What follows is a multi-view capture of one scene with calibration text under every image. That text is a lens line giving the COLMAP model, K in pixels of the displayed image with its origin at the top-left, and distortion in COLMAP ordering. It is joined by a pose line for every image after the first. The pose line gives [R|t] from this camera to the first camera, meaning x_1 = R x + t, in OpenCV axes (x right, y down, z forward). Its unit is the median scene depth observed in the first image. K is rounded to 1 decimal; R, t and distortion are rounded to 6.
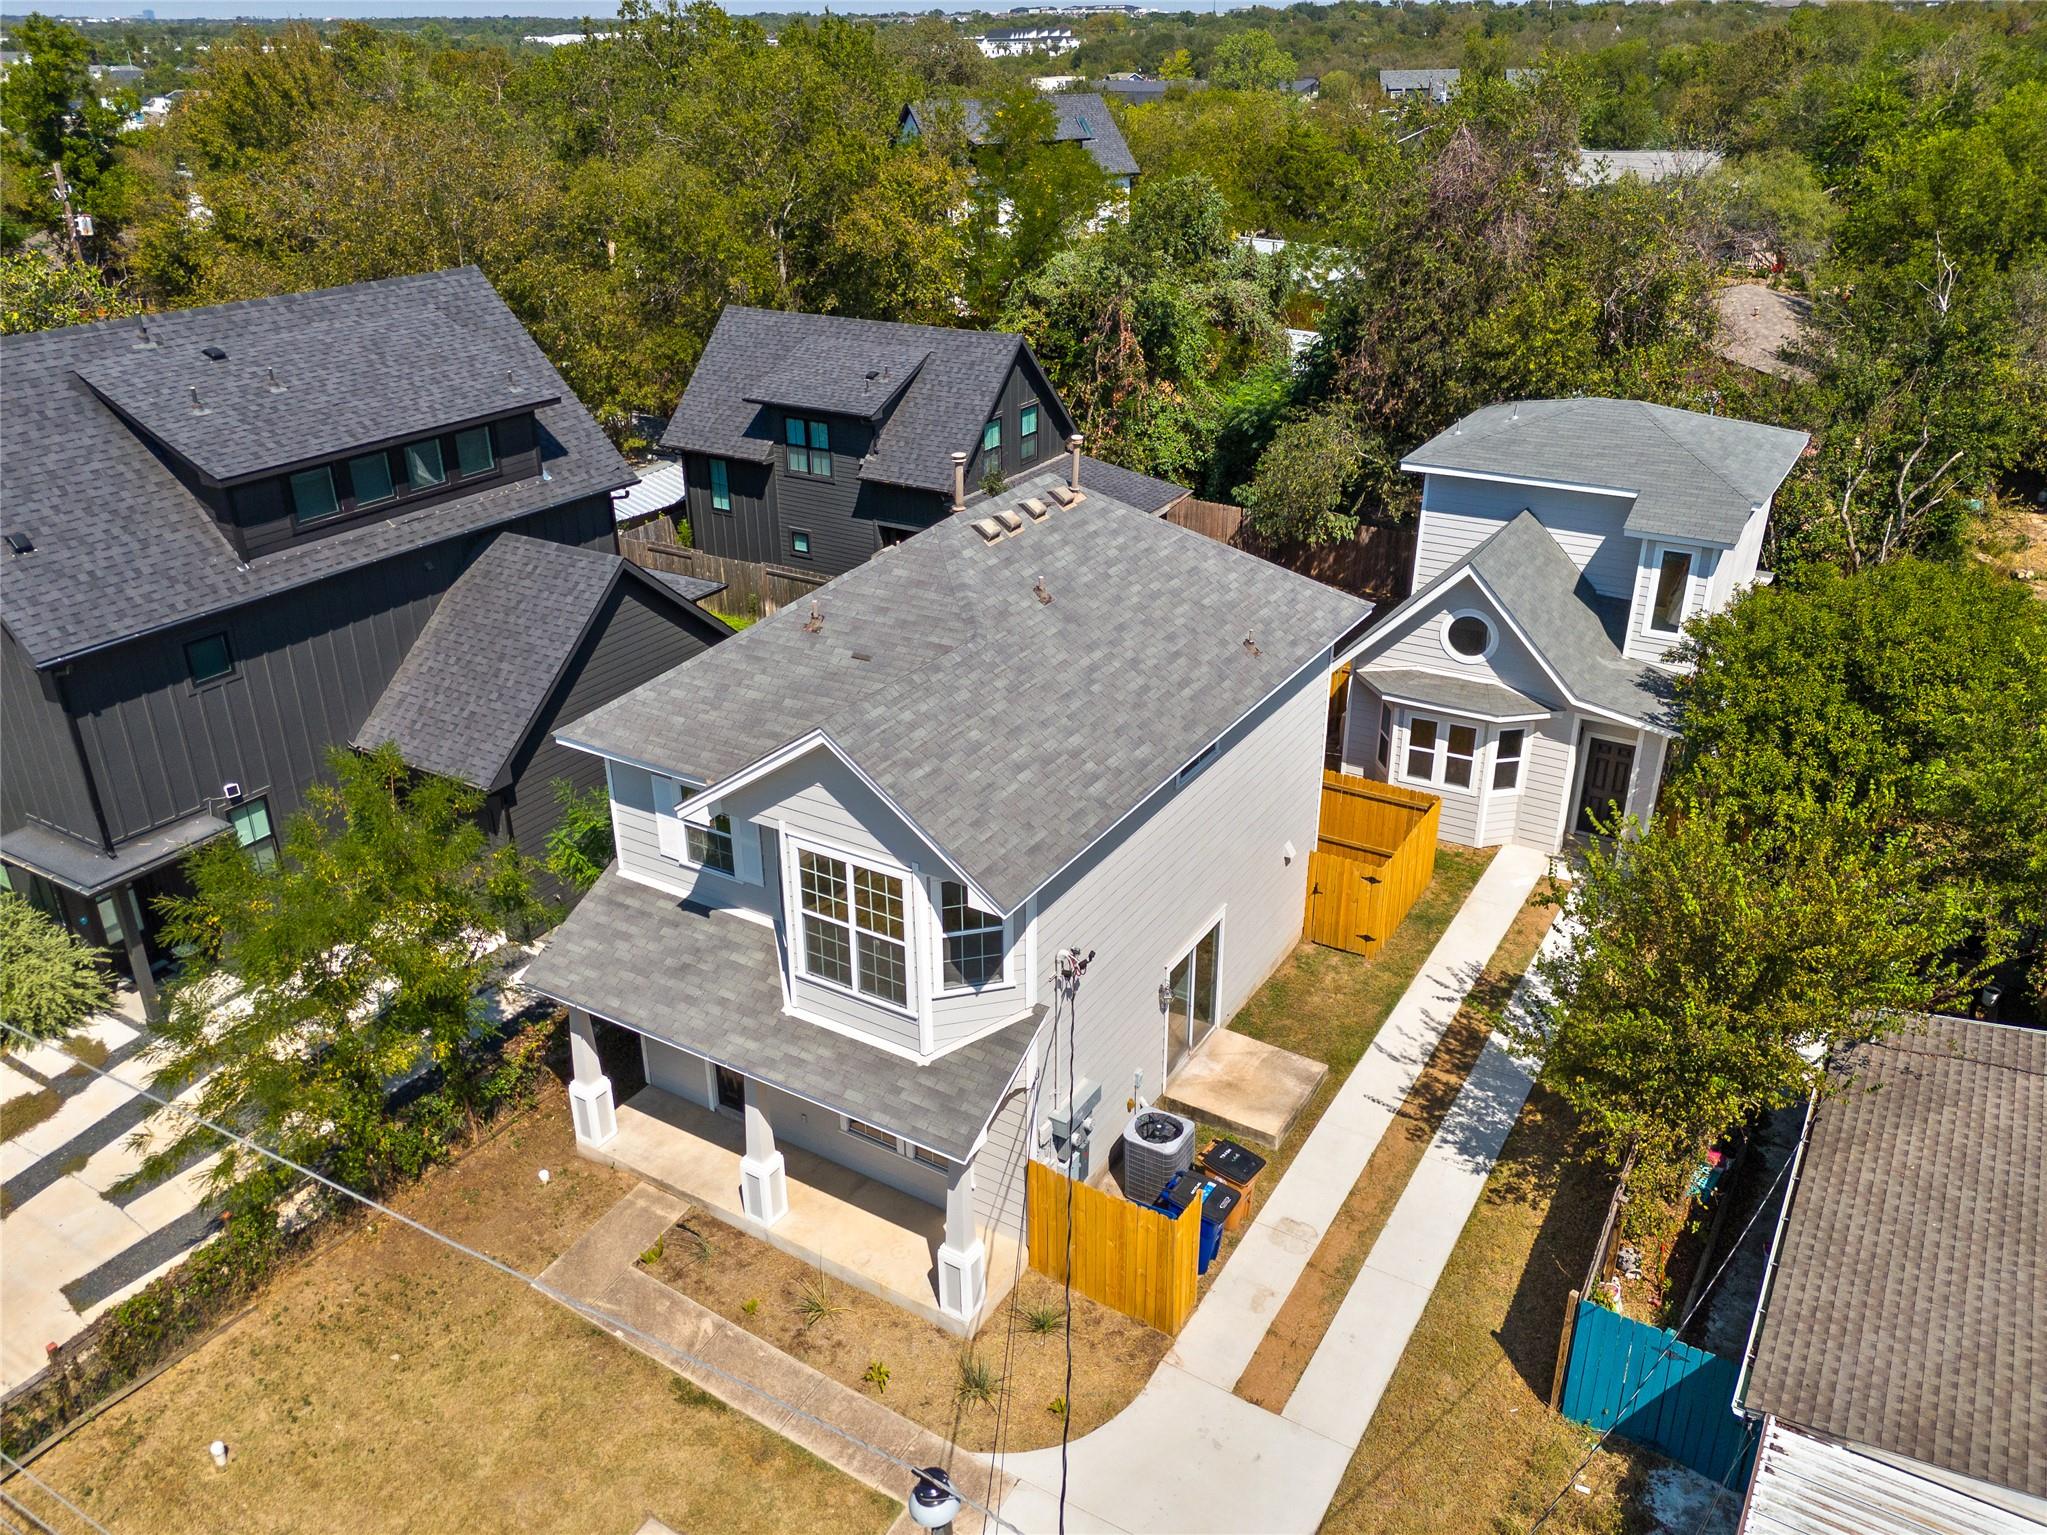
lens RADIAL K [[1495.4, 0, 1025.4], [0, 1495.4, 789.1], [0, 0, 1]] dist [0.040183, -0.005147]
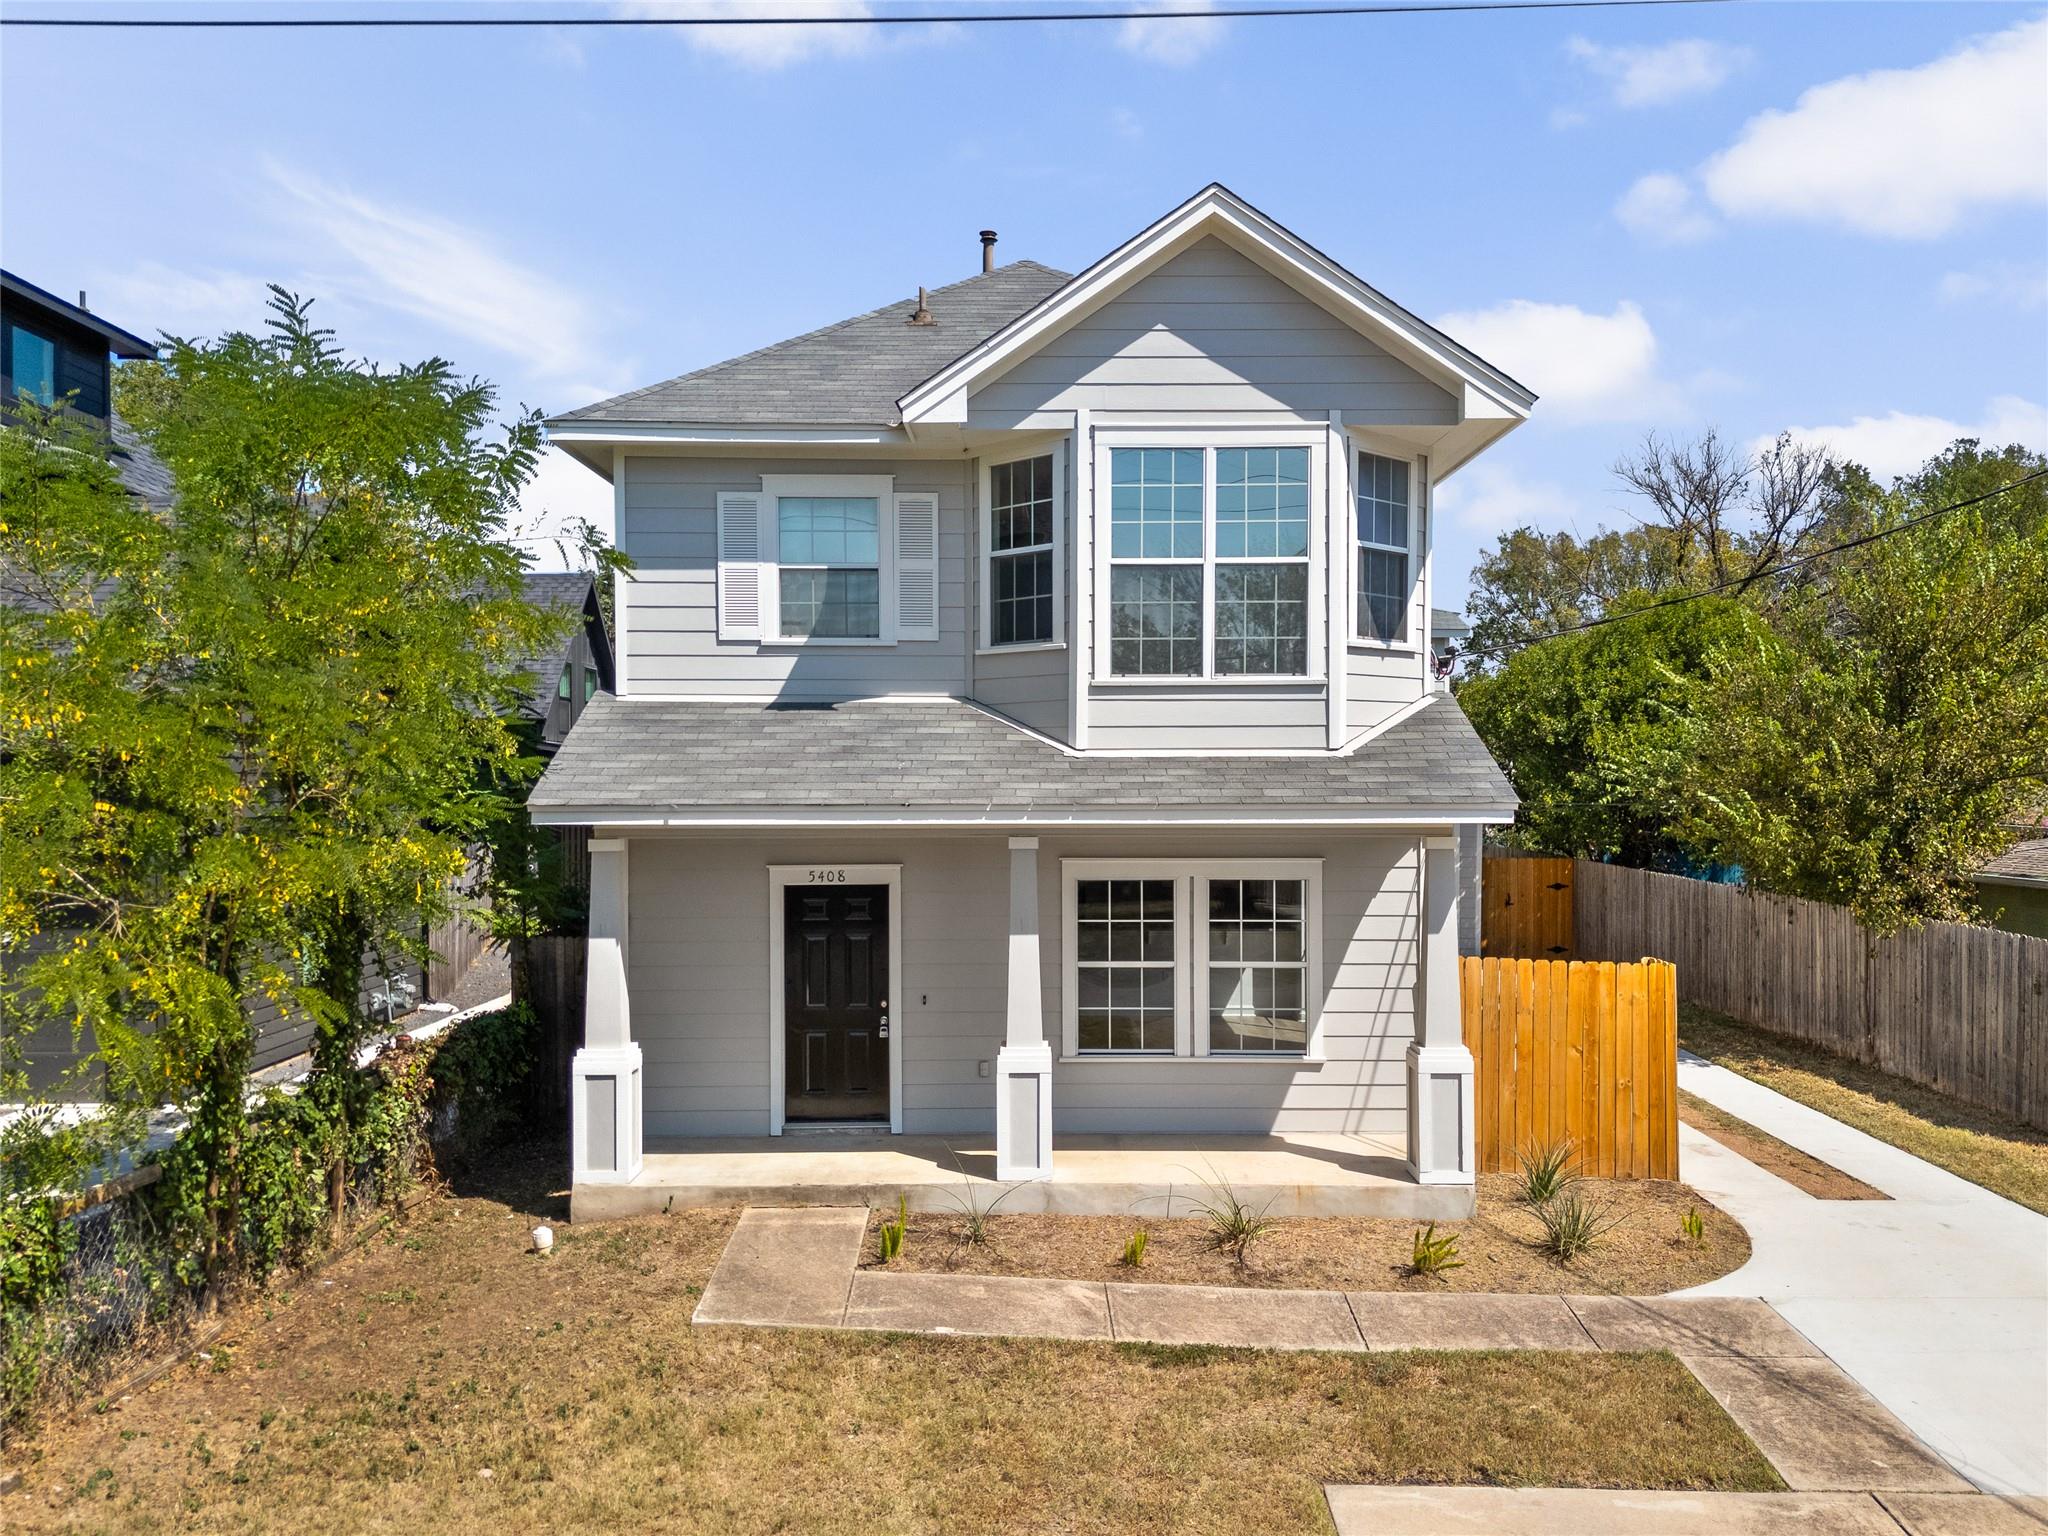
lens RADIAL K [[1509.9, 0, 1061.3], [0, 1509.9, 861.7], [0, 0, 1]] dist [0.065261, -0.000818]
pose [[0.846411, -0.020868, 0.532121, -0.429623], [0.231957, 0.913908, -0.333119, 0.342052], [-0.479358, 0.405384, 0.778382, 0.462515]]
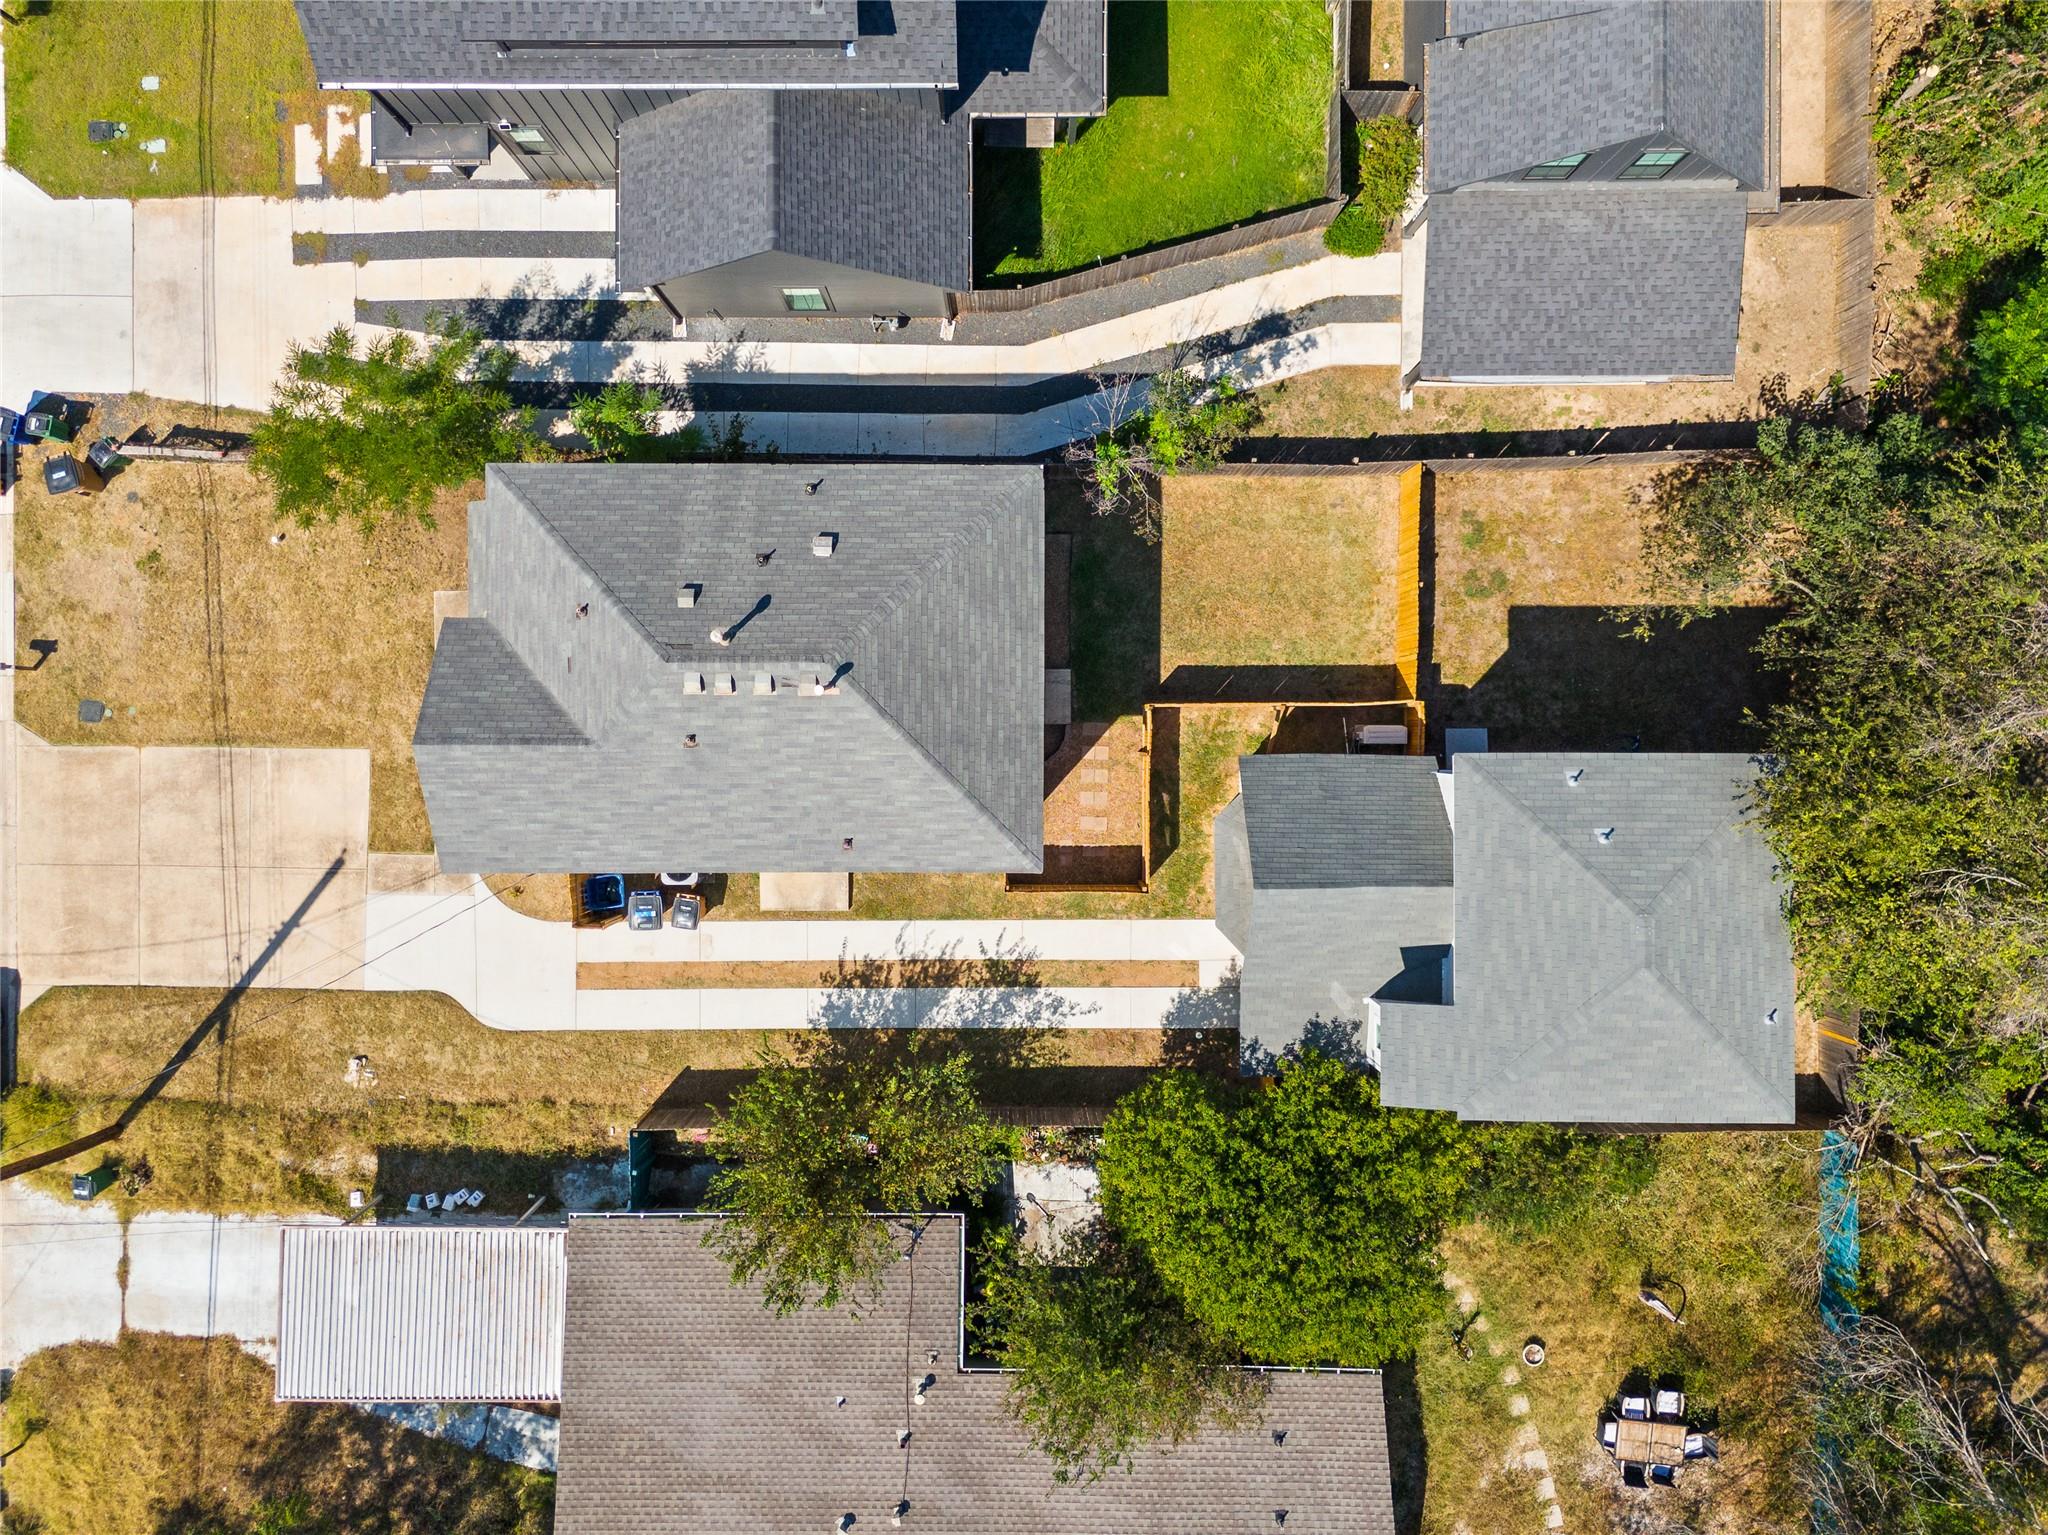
lens RADIAL K [[1467.0, 0, 1024.0], [0, 1467.0, 767.5], [0, 0, 1]] dist [0.057532, -0.008249]
pose [[0.524316, 0.851487, 0.007969, 0.169913], [-0.390140, 0.231895, 0.891076, -1.280037], [0.756891, -0.470314, 0.453785, 0.568096]]
